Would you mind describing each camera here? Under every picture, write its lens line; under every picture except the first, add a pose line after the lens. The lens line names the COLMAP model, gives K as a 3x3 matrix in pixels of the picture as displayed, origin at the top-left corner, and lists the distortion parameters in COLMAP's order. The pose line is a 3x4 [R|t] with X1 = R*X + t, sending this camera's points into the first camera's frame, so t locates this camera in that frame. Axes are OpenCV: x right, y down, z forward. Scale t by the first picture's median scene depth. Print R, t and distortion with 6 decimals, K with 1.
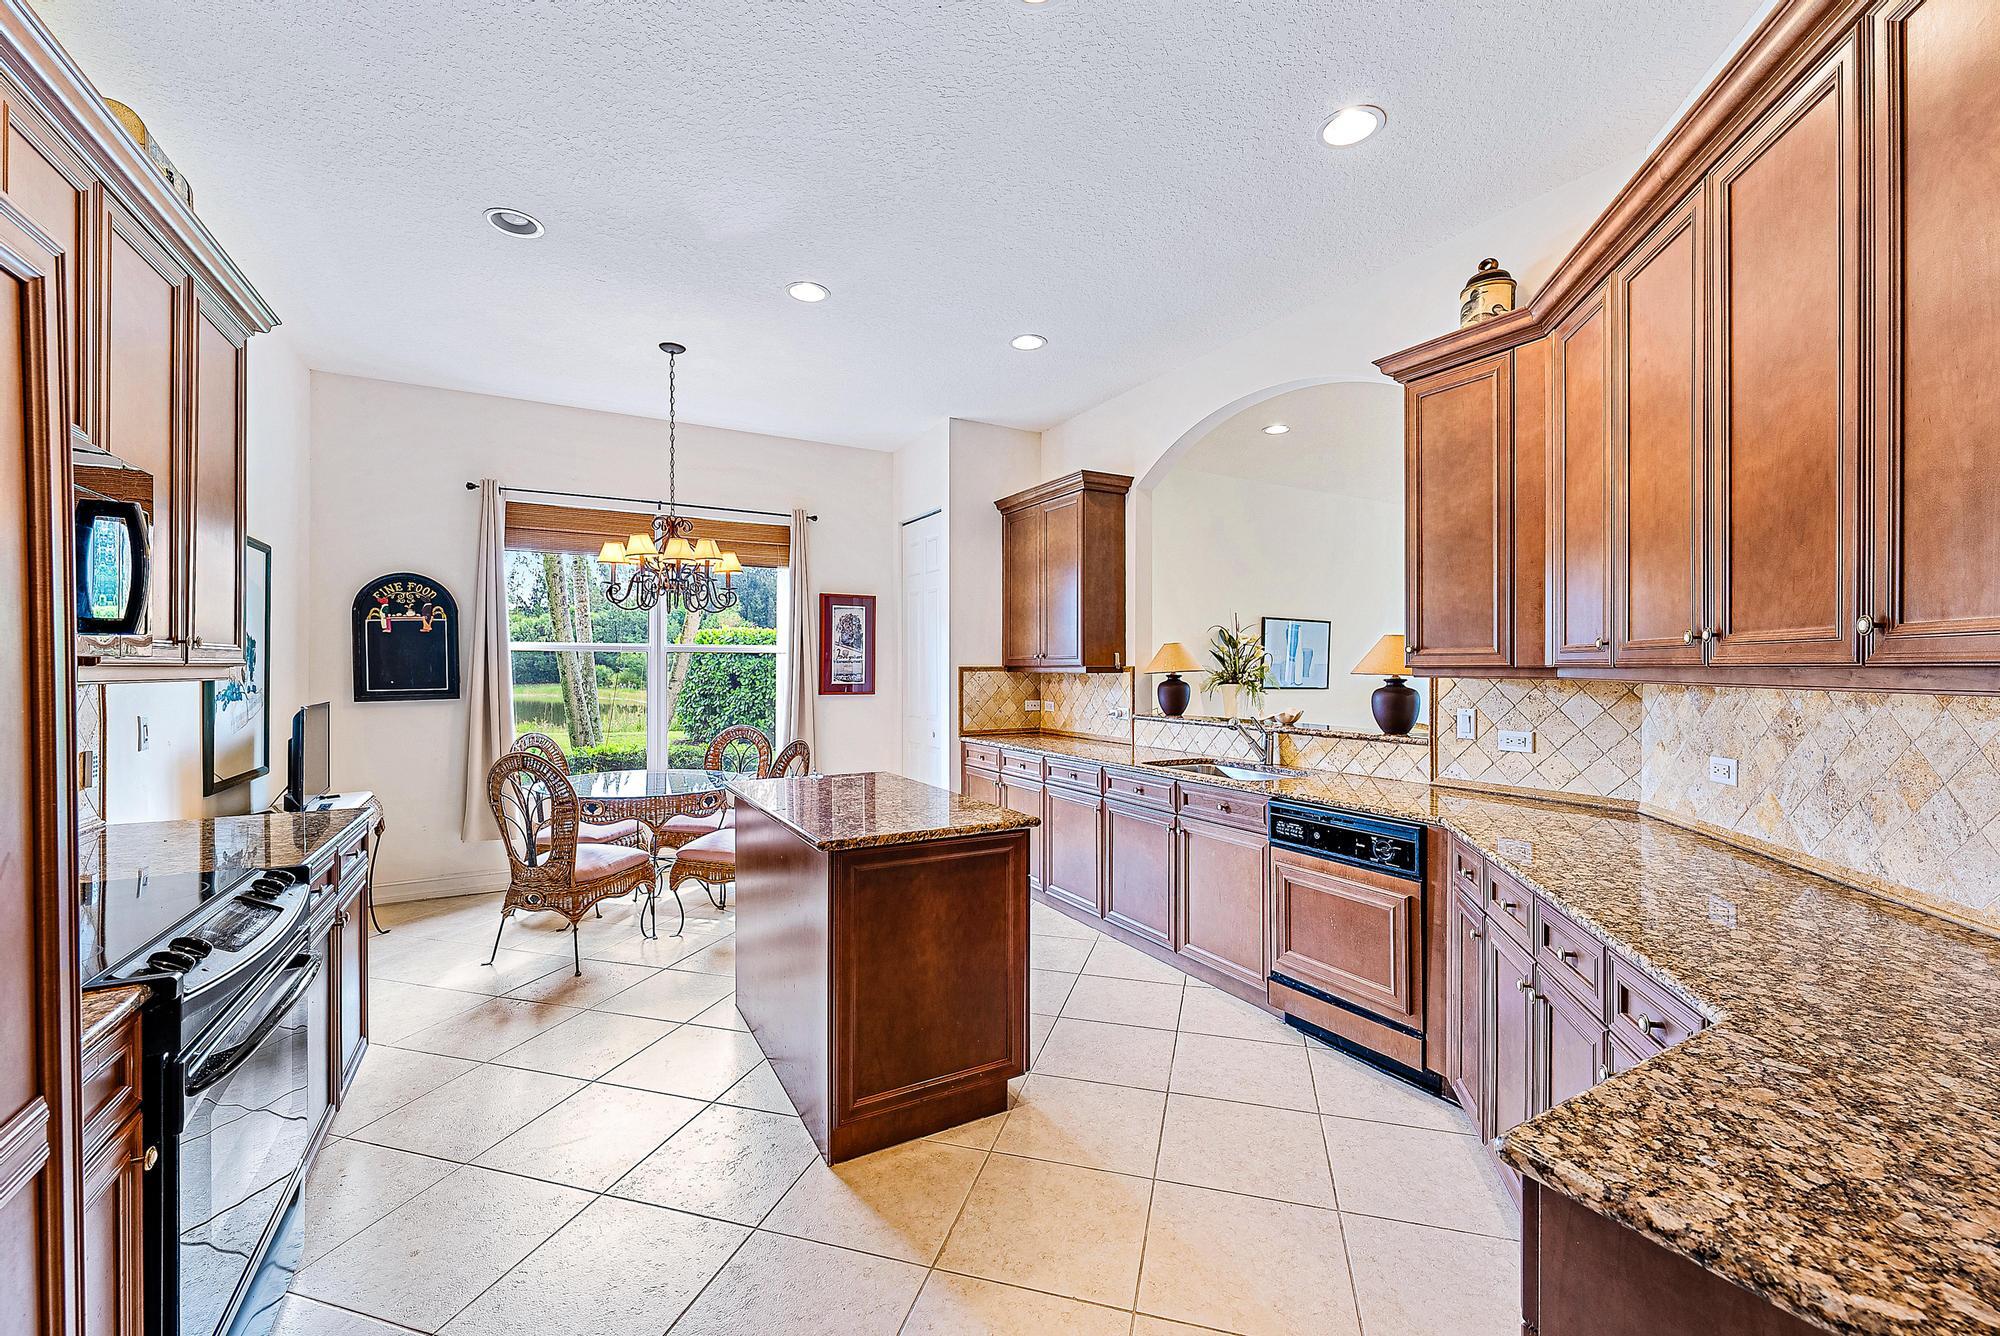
lens RADIAL K [[779.7, 0, 992.9], [0, 779.7, 666.9], [0, 0, 1]] dist [0.001094, 0.000615]
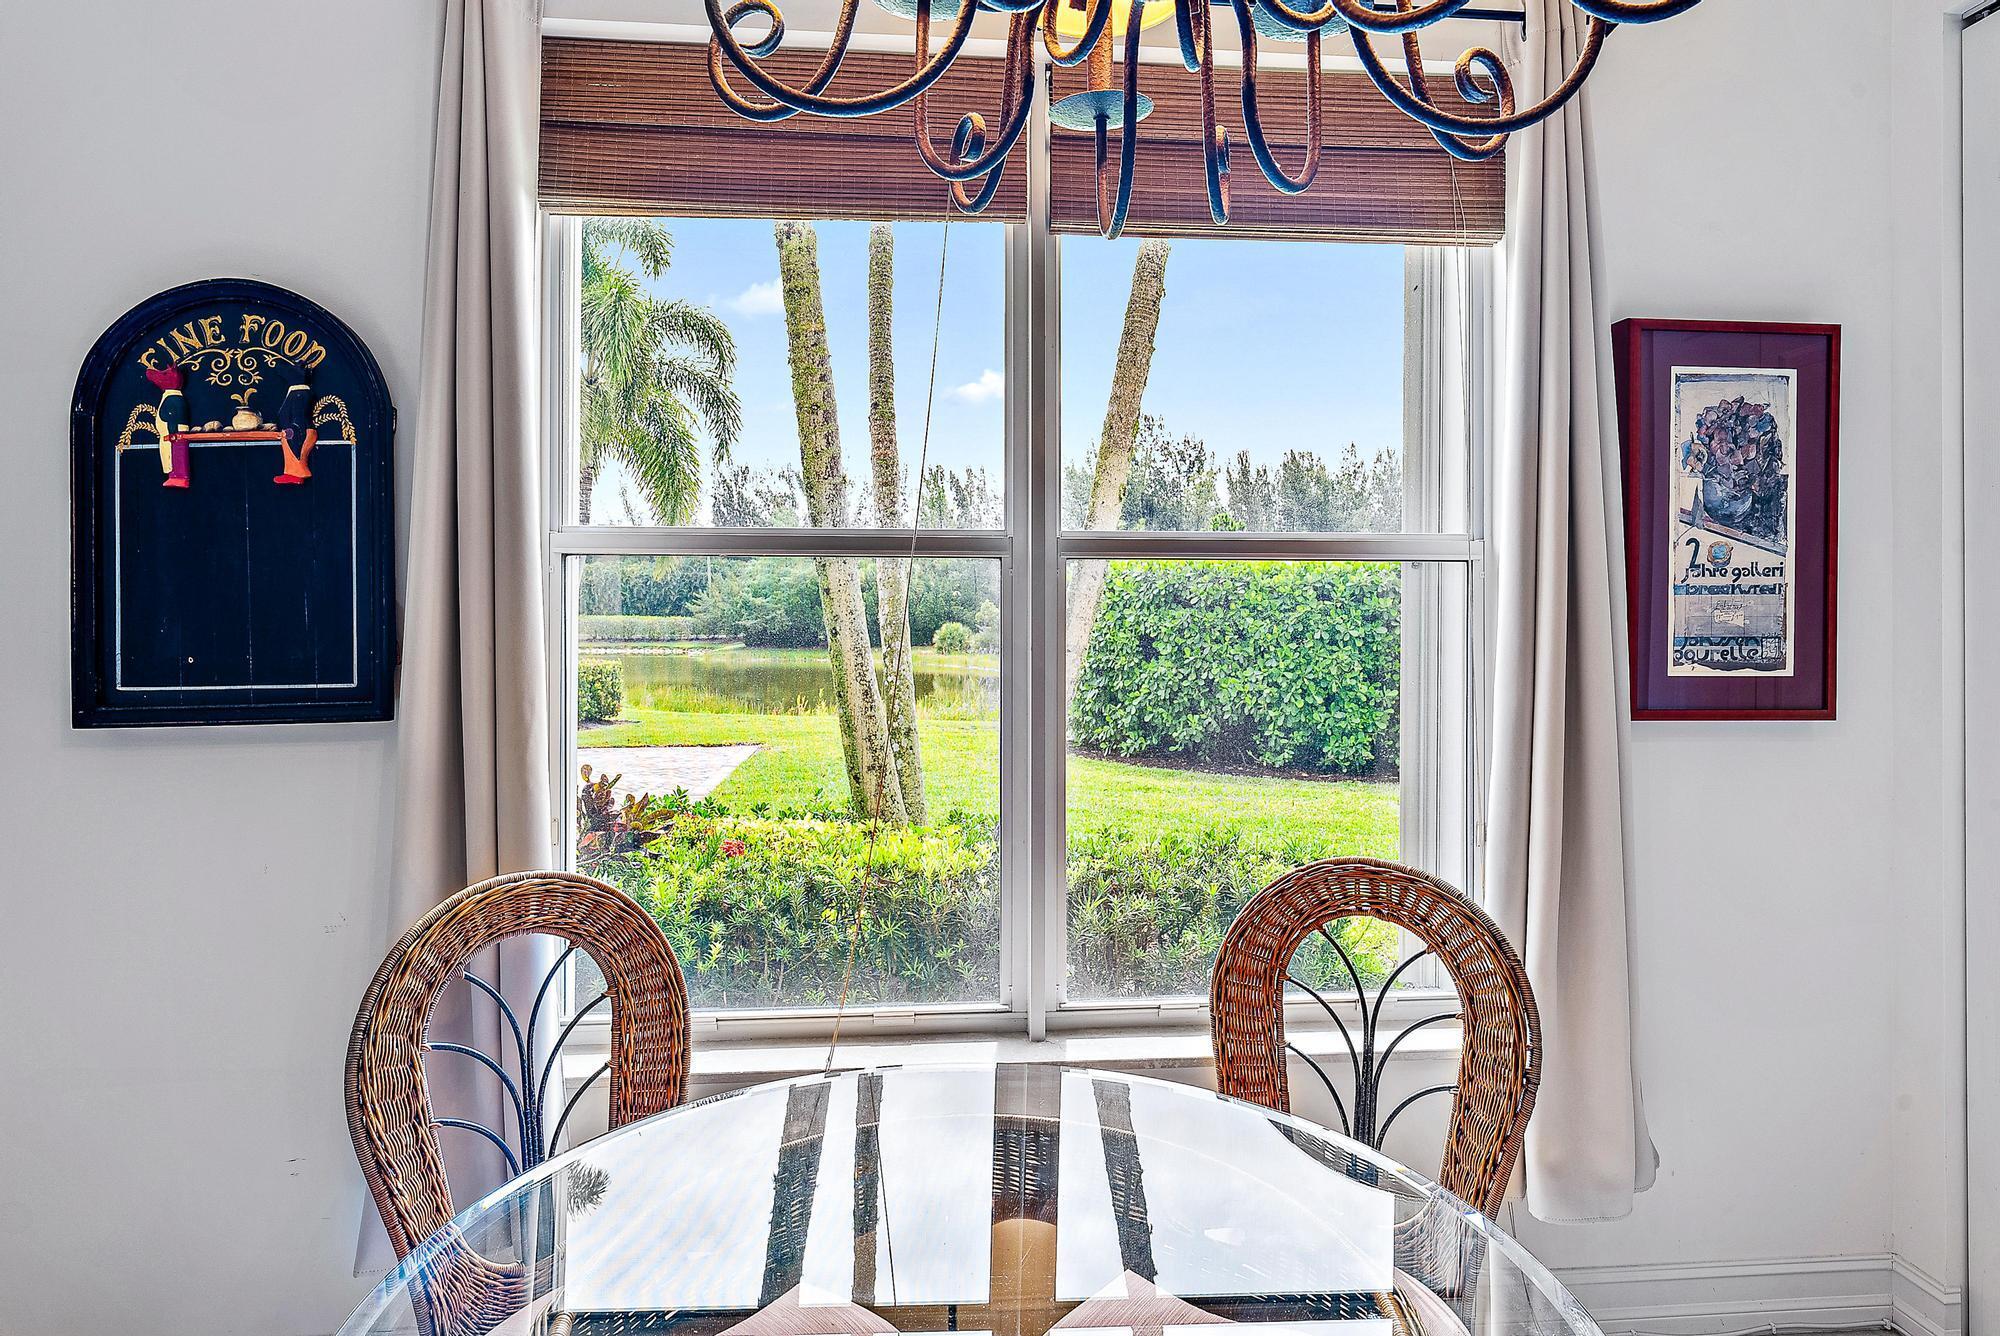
lens RADIAL K [[1157.5, 0, 1001.2], [0, 1157.5, 652.8], [0, 0, 1]] dist [0.000634, 0.000100]
pose [[0.910113, 0.009996, -0.414239, -0.246129], [-0.000212, 0.999720, 0.023657, 0.005160], [0.414360, -0.021443, 0.909861, 0.564794]]
